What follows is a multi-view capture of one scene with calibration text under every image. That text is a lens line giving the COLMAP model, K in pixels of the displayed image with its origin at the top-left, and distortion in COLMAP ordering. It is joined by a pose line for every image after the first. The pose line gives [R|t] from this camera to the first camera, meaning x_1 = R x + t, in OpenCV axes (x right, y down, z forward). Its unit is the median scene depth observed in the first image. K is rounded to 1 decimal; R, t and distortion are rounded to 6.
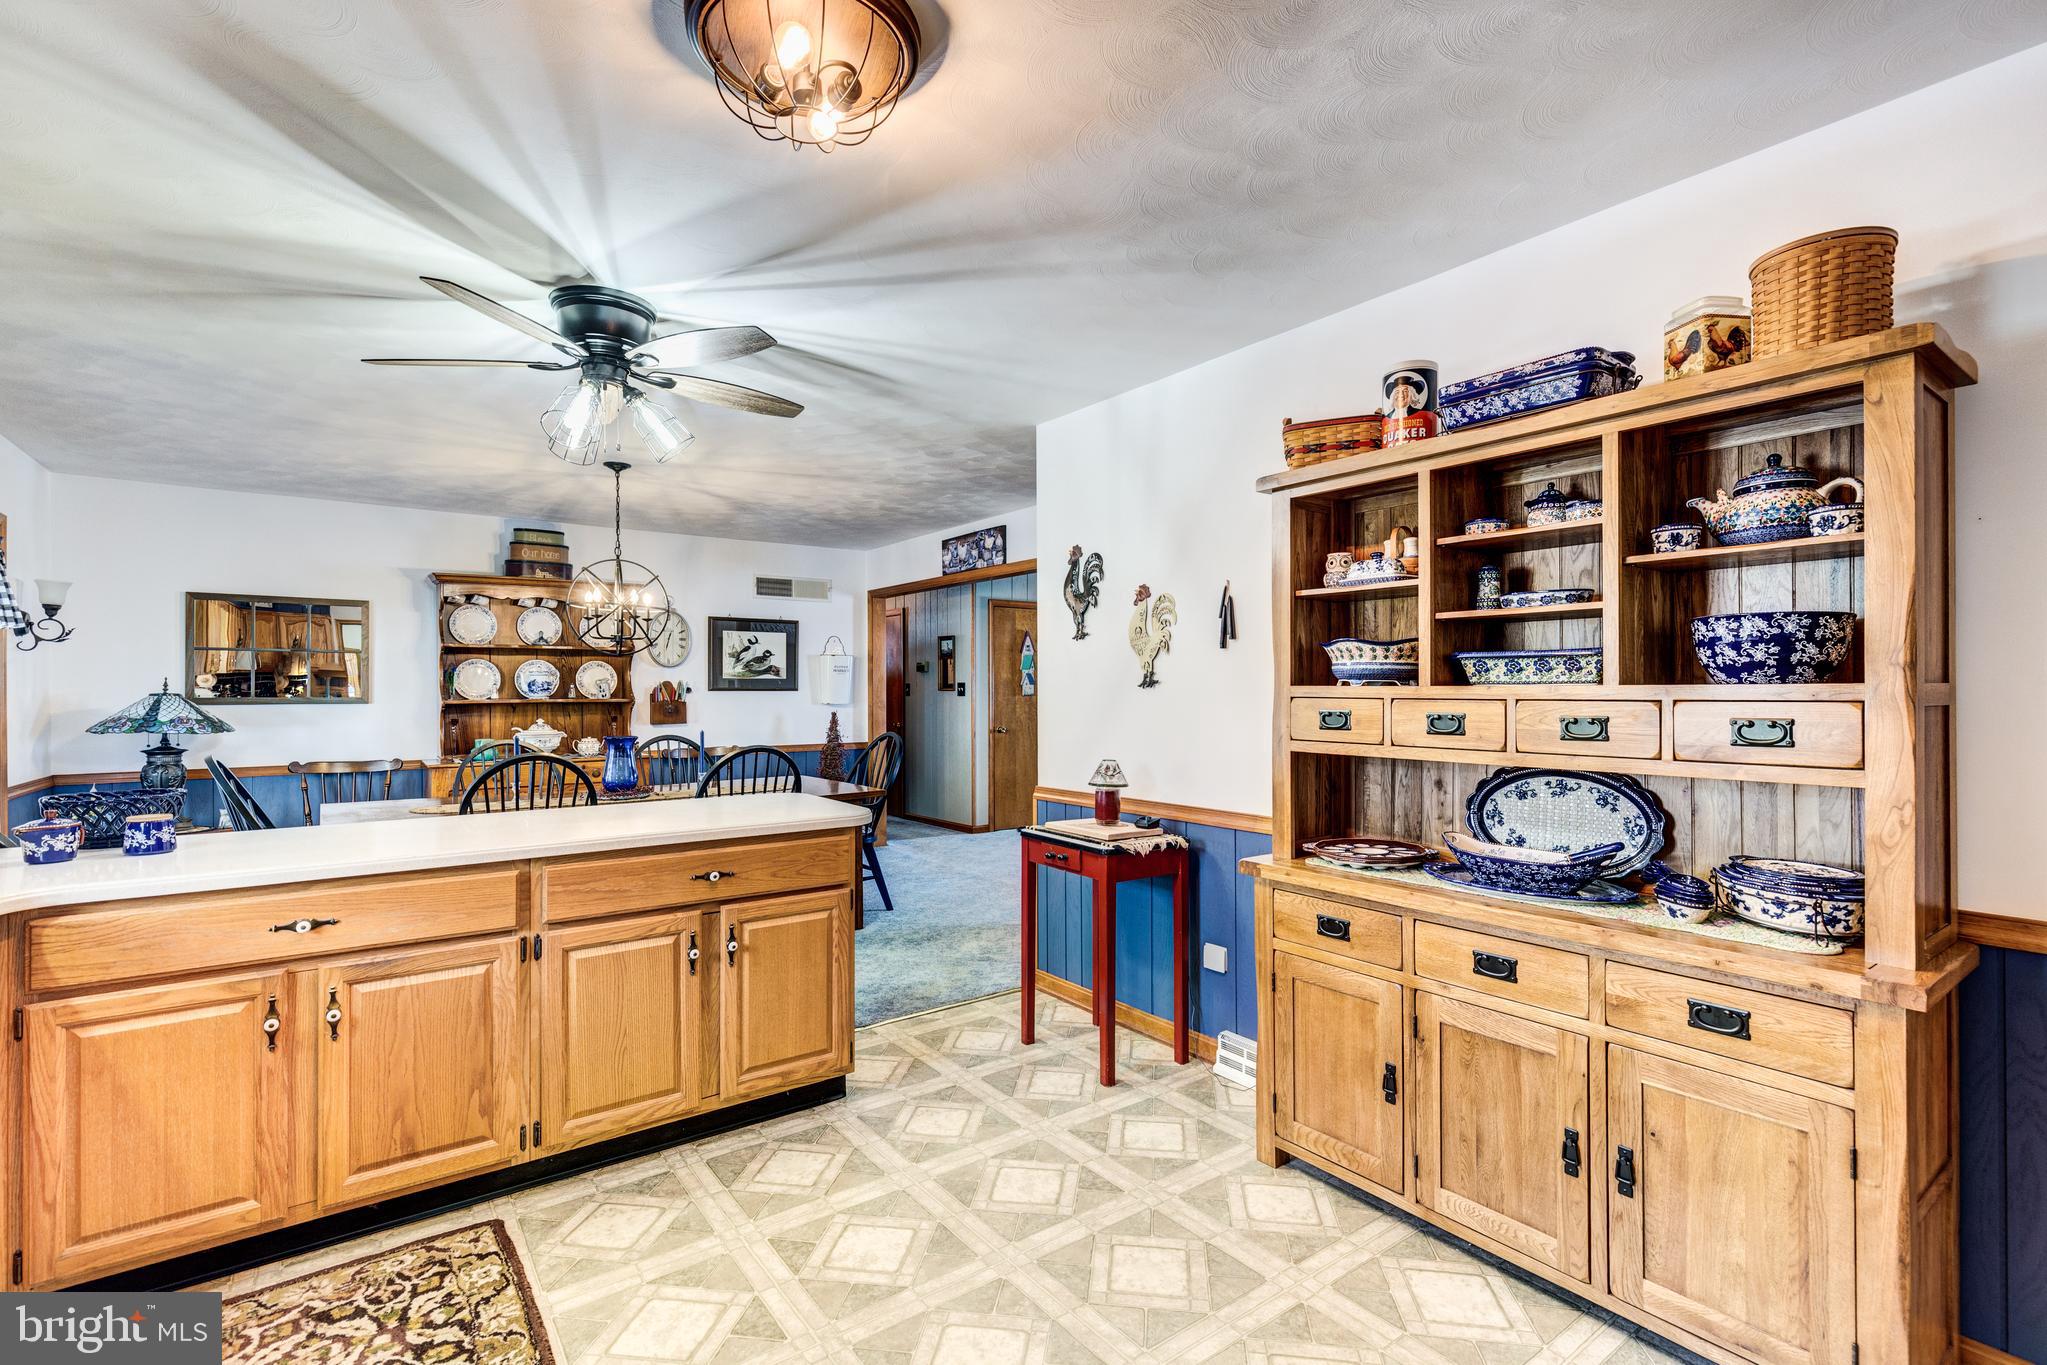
lens RADIAL K [[935.2, 0, 1034.4], [0, 935.2, 689.2], [0, 0, 1]] dist [0.000727, 0.000325]
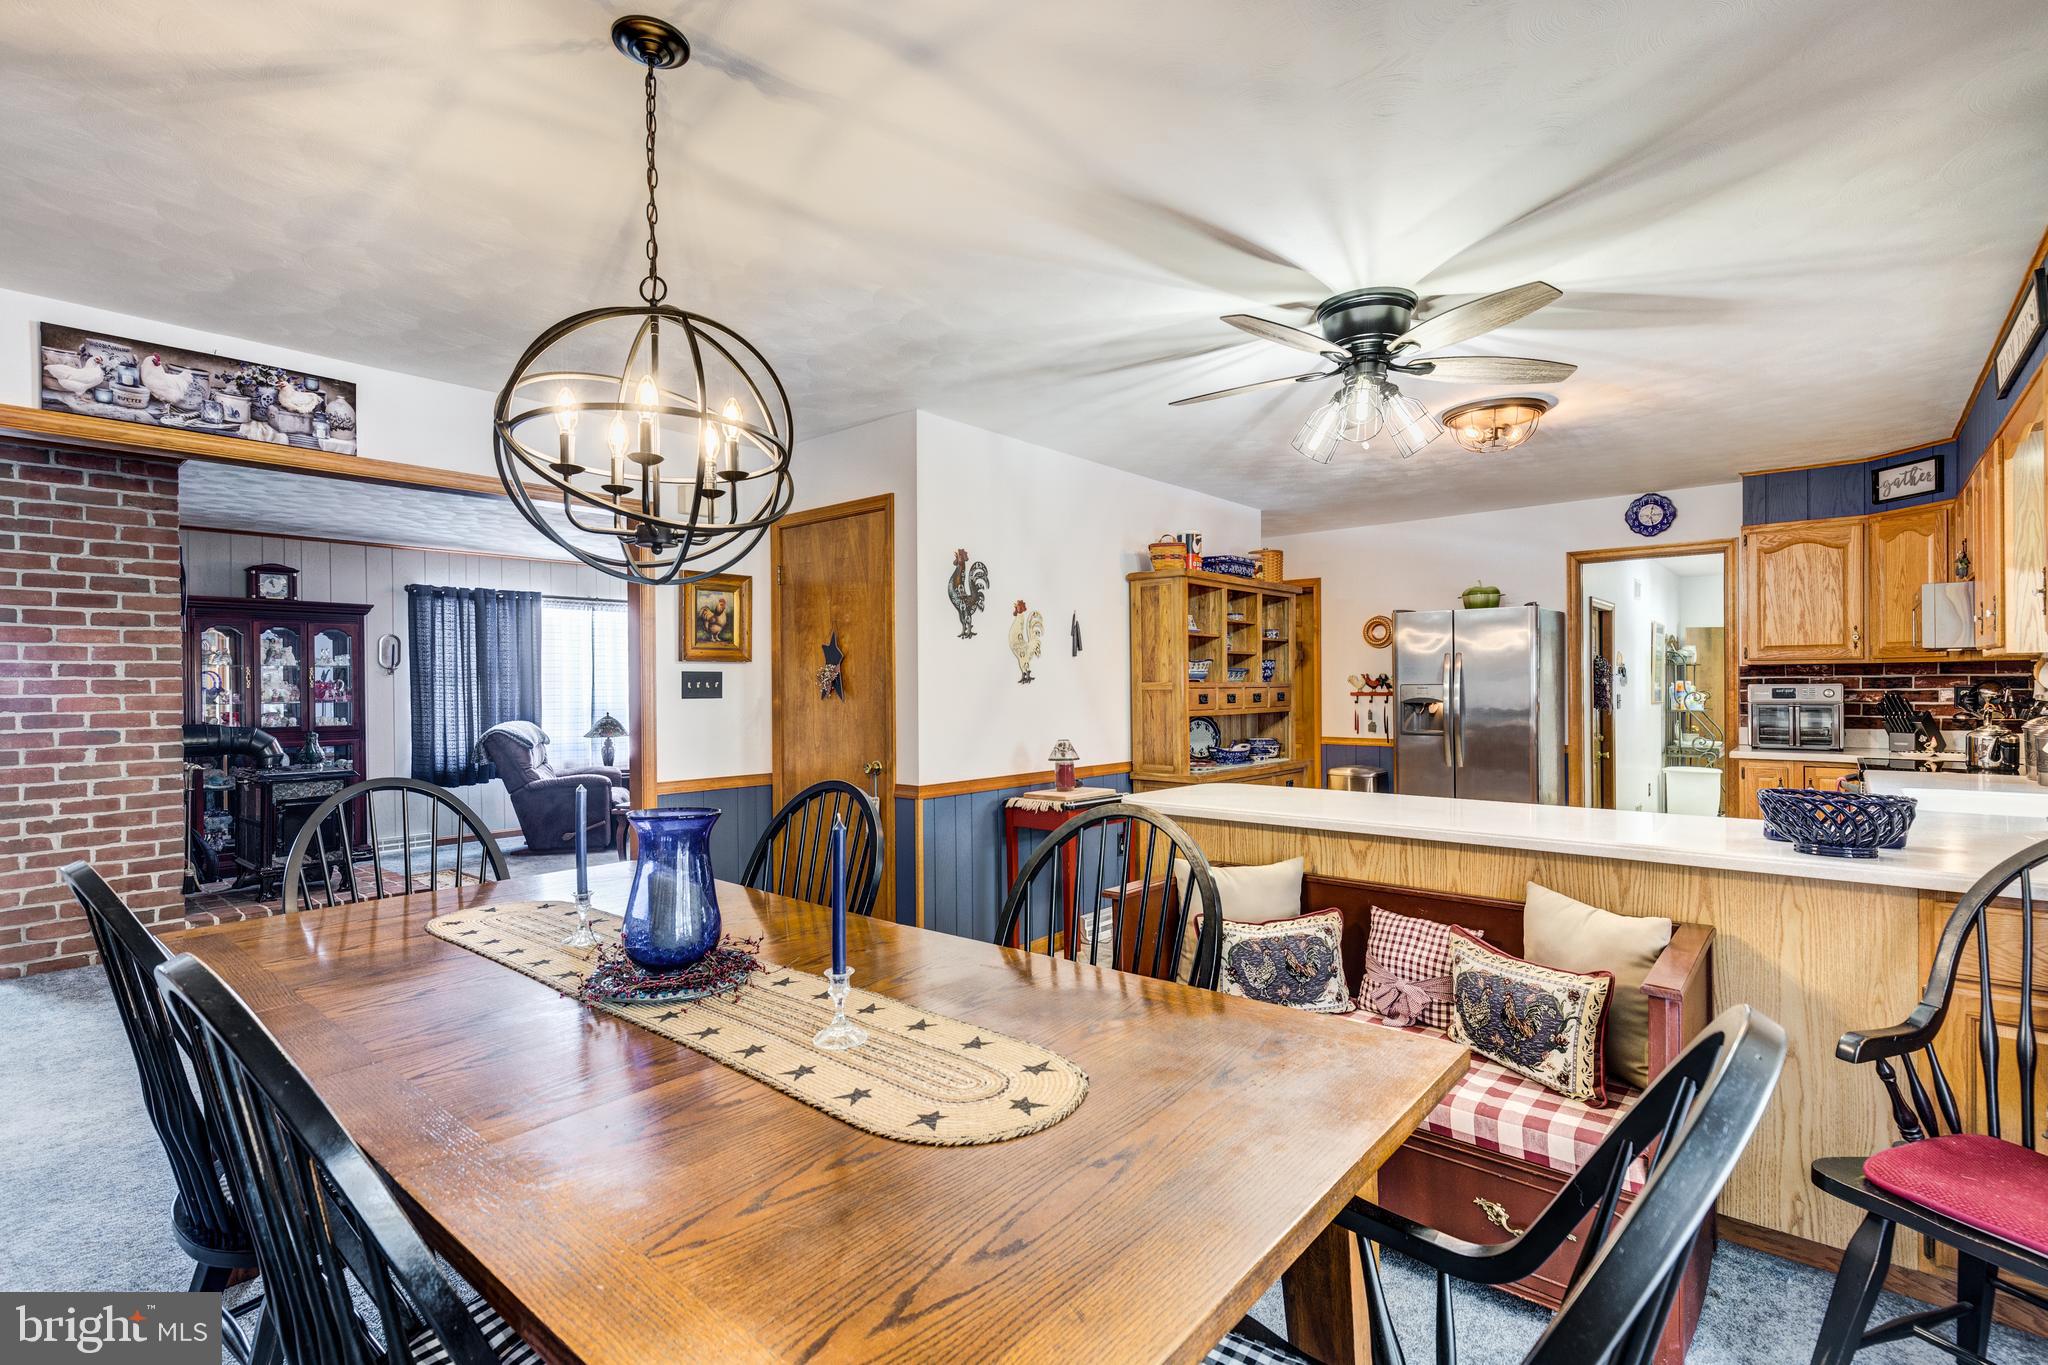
lens RADIAL K [[936.4, 0, 1018.0], [0, 936.4, 686.1], [0, 0, 1]] dist [0.004353, 0.000326]
pose [[-0.211177, 0.005643, 0.977431, -1.436954], [0.007910, 0.999960, -0.004065, 0.009507], [-0.977416, 0.006873, -0.211214, 1.654890]]
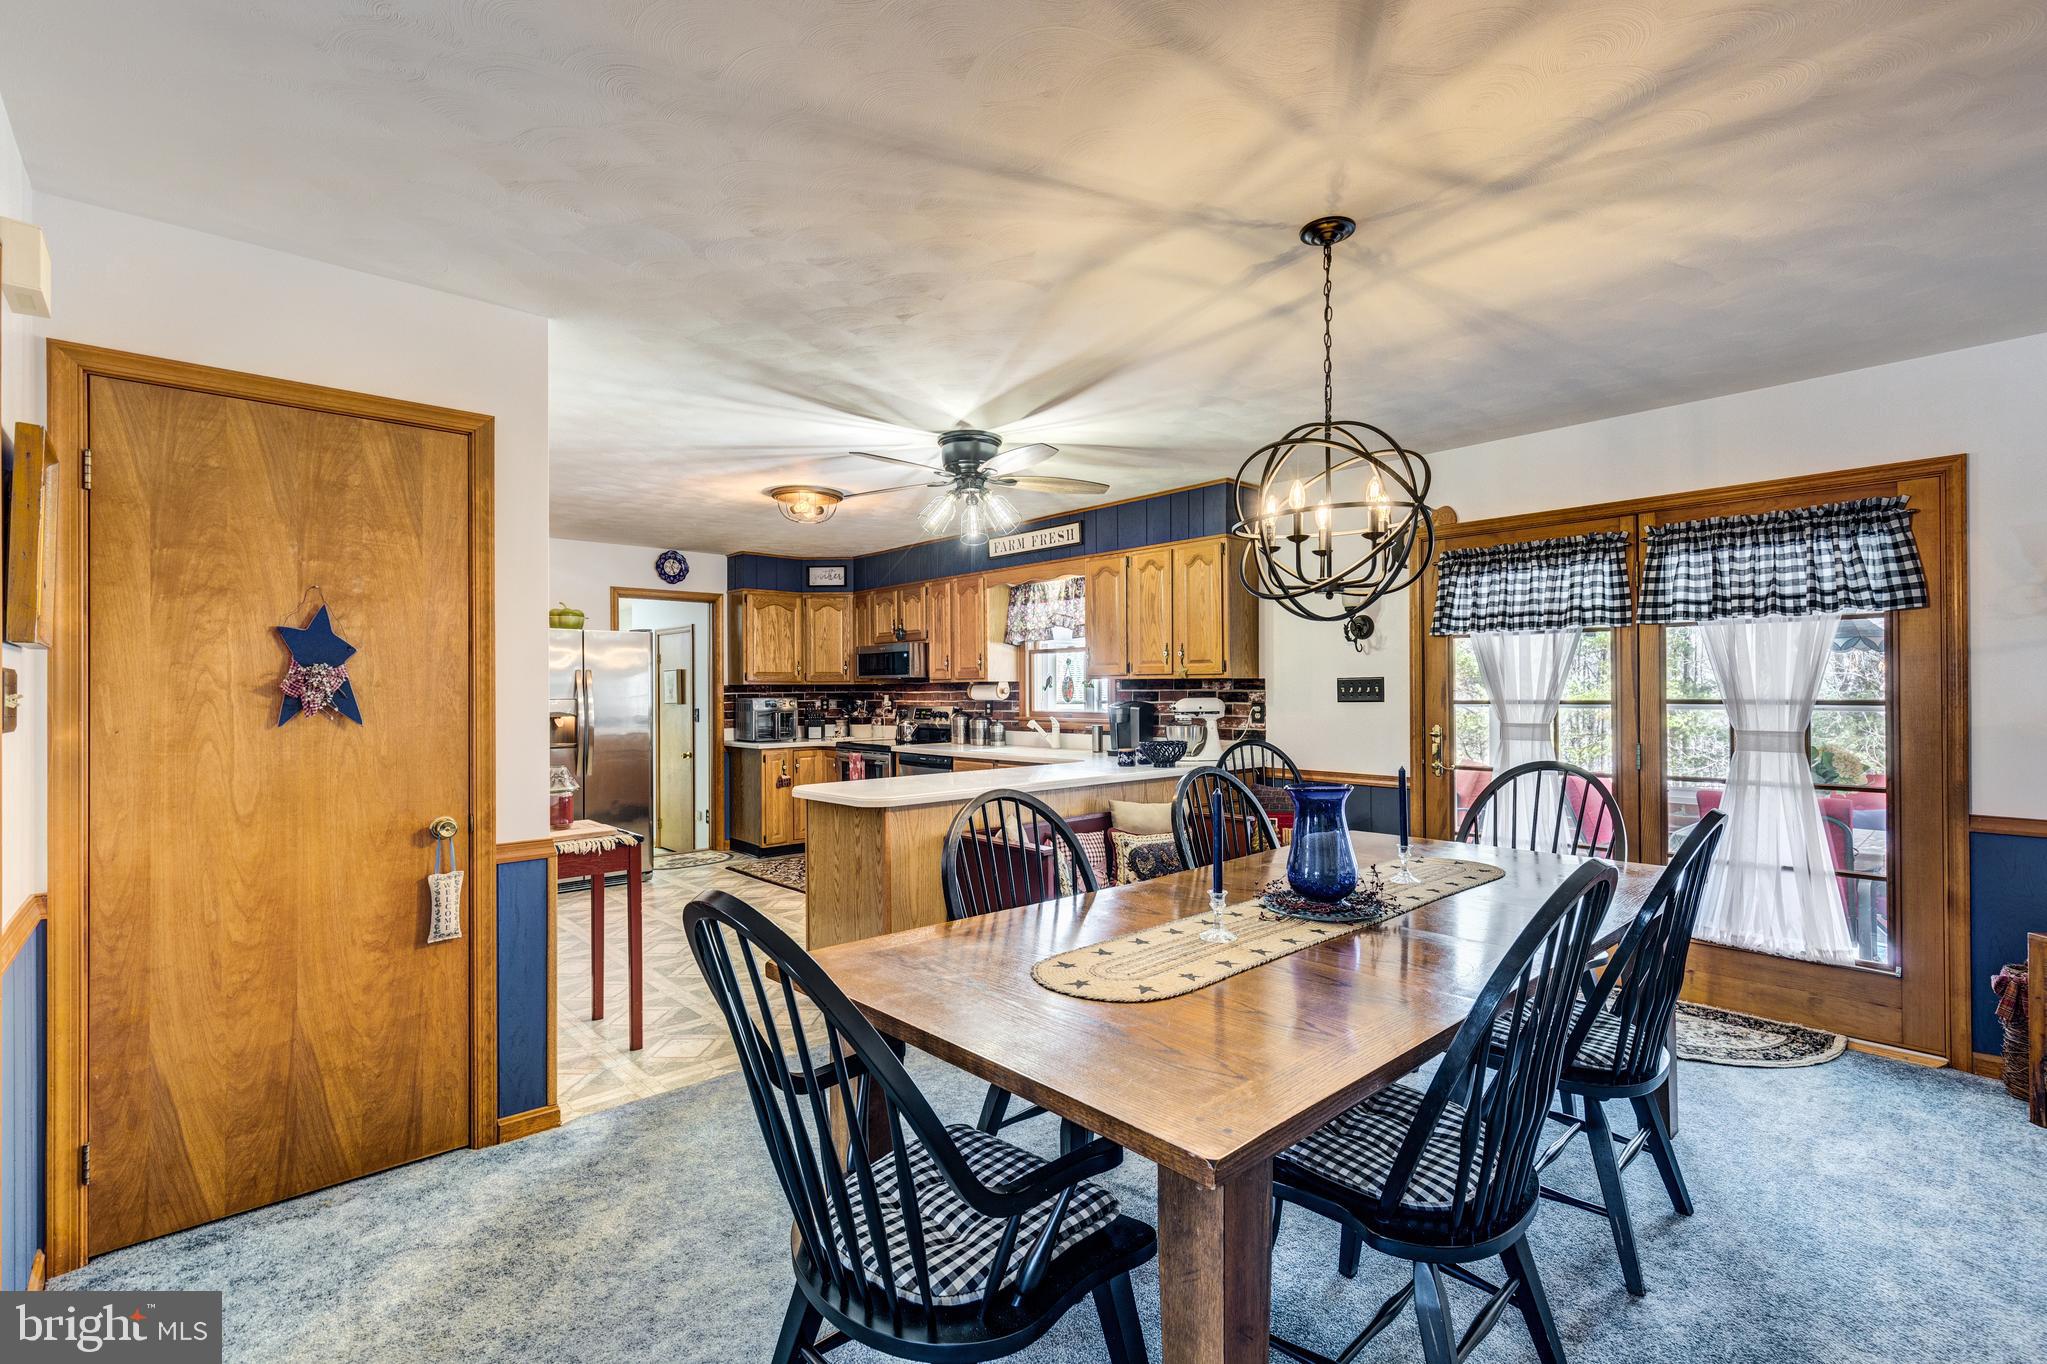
lens RADIAL K [[908.4, 0, 1026.6], [0, 908.4, 689.1], [0, 0, 1]] dist [0.003362, -0.000090]
pose [[-0.994962, 0.011267, -0.099614, -0.418864], [0.011524, 0.999932, -0.002004, -0.002492], [0.099585, -0.003142, -0.995024, 2.558770]]
